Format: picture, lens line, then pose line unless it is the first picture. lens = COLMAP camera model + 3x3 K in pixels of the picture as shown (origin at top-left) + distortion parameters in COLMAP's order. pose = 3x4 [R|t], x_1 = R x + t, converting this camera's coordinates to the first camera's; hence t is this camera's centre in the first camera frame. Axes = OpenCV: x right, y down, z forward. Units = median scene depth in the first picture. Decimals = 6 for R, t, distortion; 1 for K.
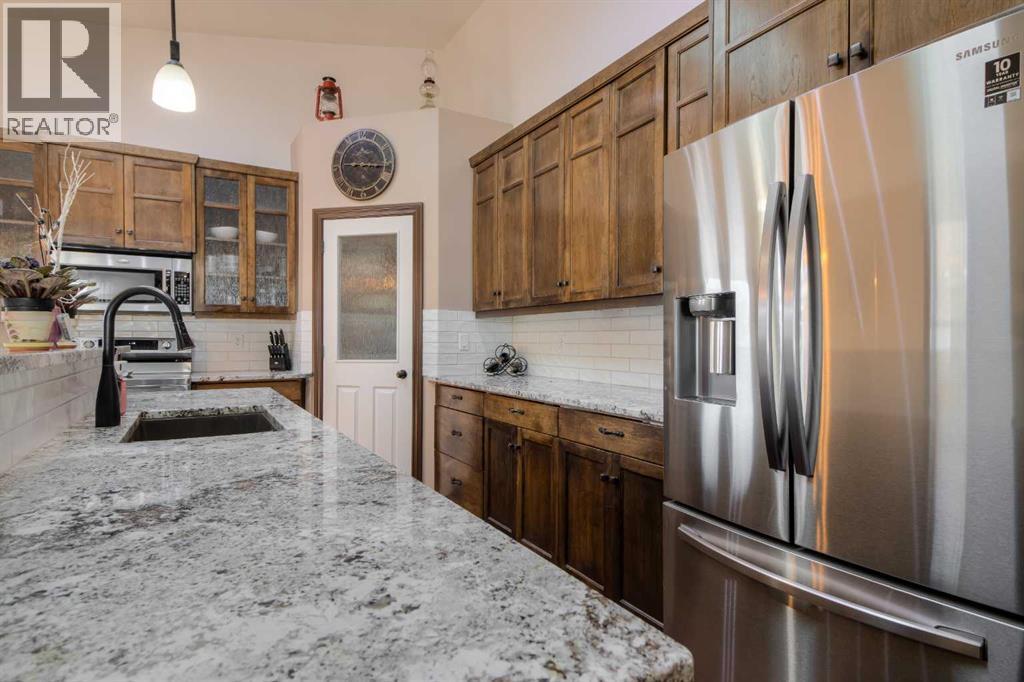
lens RADIAL K [[537.6, 0, 509.0], [0, 537.6, 338.8], [0, 0, 1]] dist [0.026668, 0.001042]
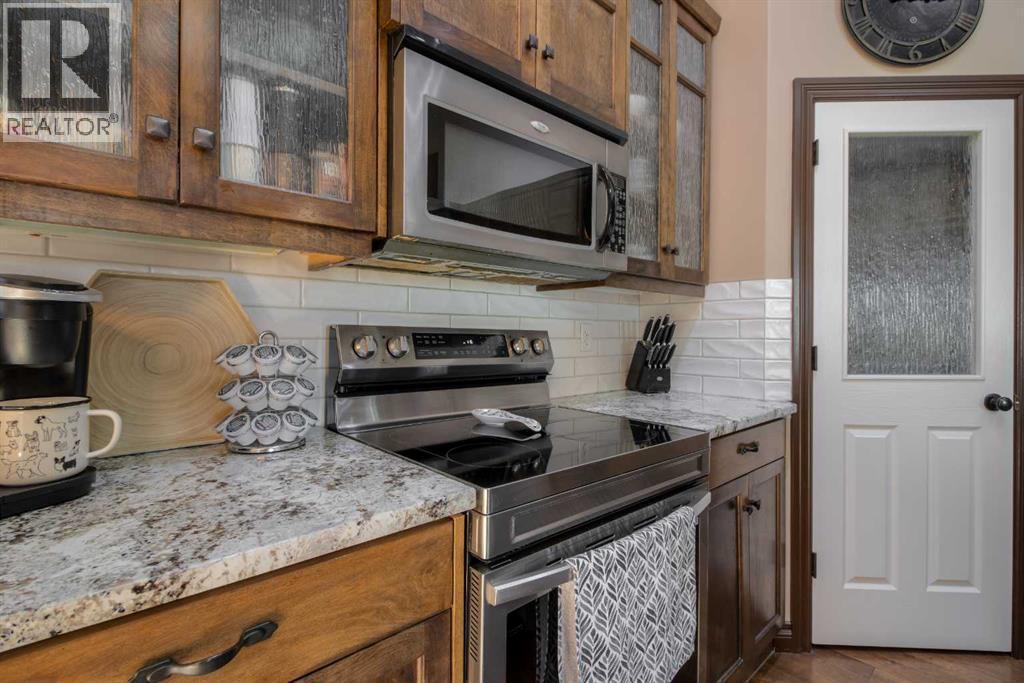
lens RADIAL K [[477.8, 0, 516.3], [0, 477.8, 333.8], [0, 0, 1]] dist [0.016572, -0.004673]
pose [[0.977069, 0.005239, 0.212856, -0.747010], [-0.005627, 0.999983, 0.001217, 0.001153], [-0.212846, -0.002386, 0.977083, 0.639709]]
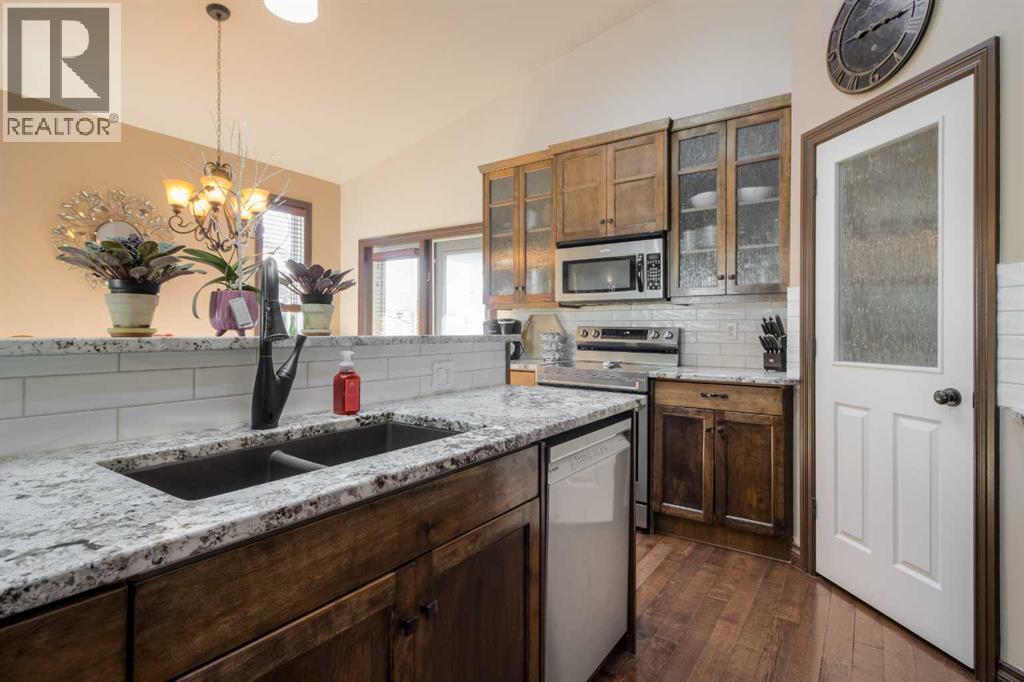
lens RADIAL K [[508.5, 0, 522.2], [0, 508.5, 324.5], [0, 0, 1]] dist [0.018600, -0.006210]
pose [[0.431078, -0.009247, -0.902267, 0.063503], [-0.001112, 0.999941, -0.010779, 0.003576], [0.902314, 0.005650, 0.431043, 0.431345]]
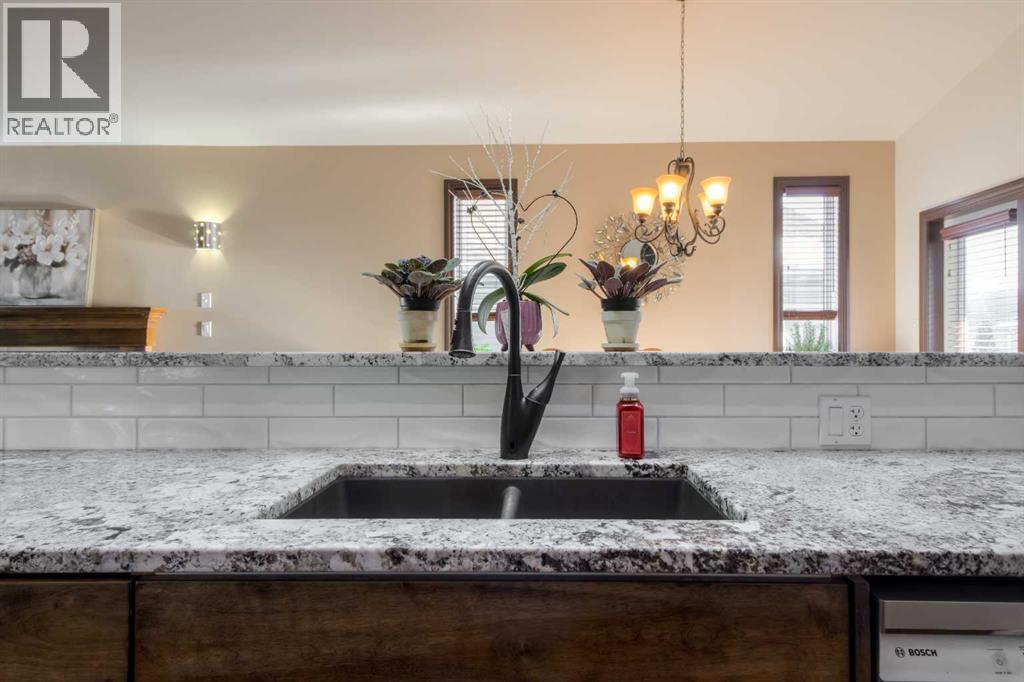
lens RADIAL K [[605.0, 0, 537.7], [0, 605.0, 336.9], [0, 0, 1]] dist [0.026161, 0.003309]
pose [[-0.513465, -0.006736, -0.858084, -0.023413], [0.001206, 0.999963, -0.008571, 0.002094], [0.858109, -0.005436, -0.513438, 0.612784]]
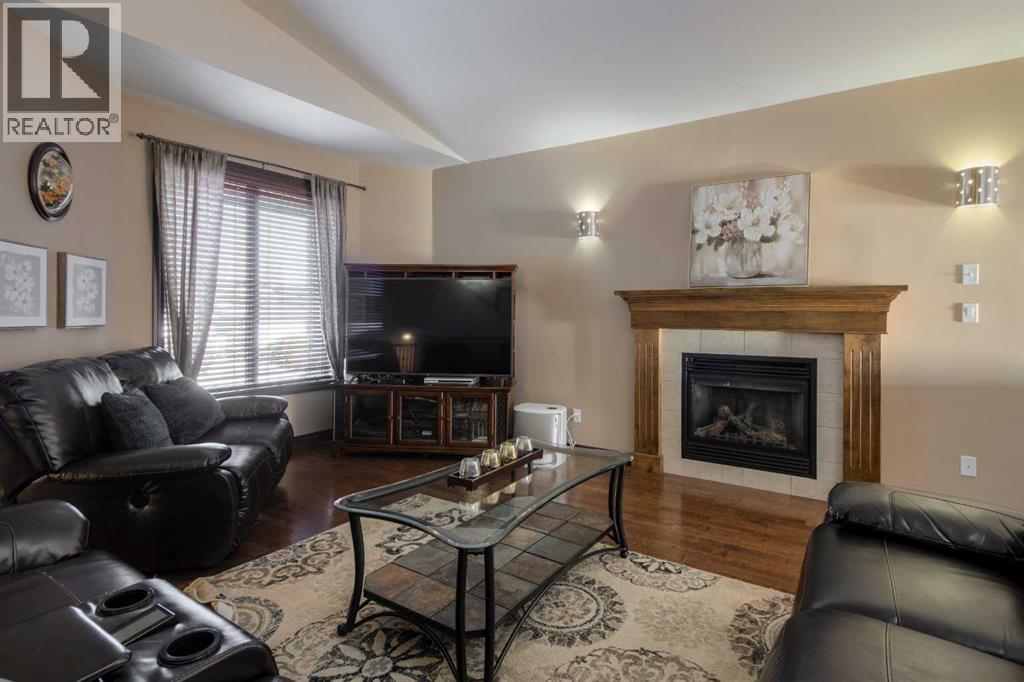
lens RADIAL K [[537.6, 0, 518.5], [0, 537.6, 308.5], [0, 0, 1]] dist [0.026668, 0.001042]
pose [[-0.889513, -0.008894, -0.456824, 0.270247], [-0.007884, 0.999960, -0.004116, -0.024982], [0.456842, -0.000059, -0.889548, -0.240707]]
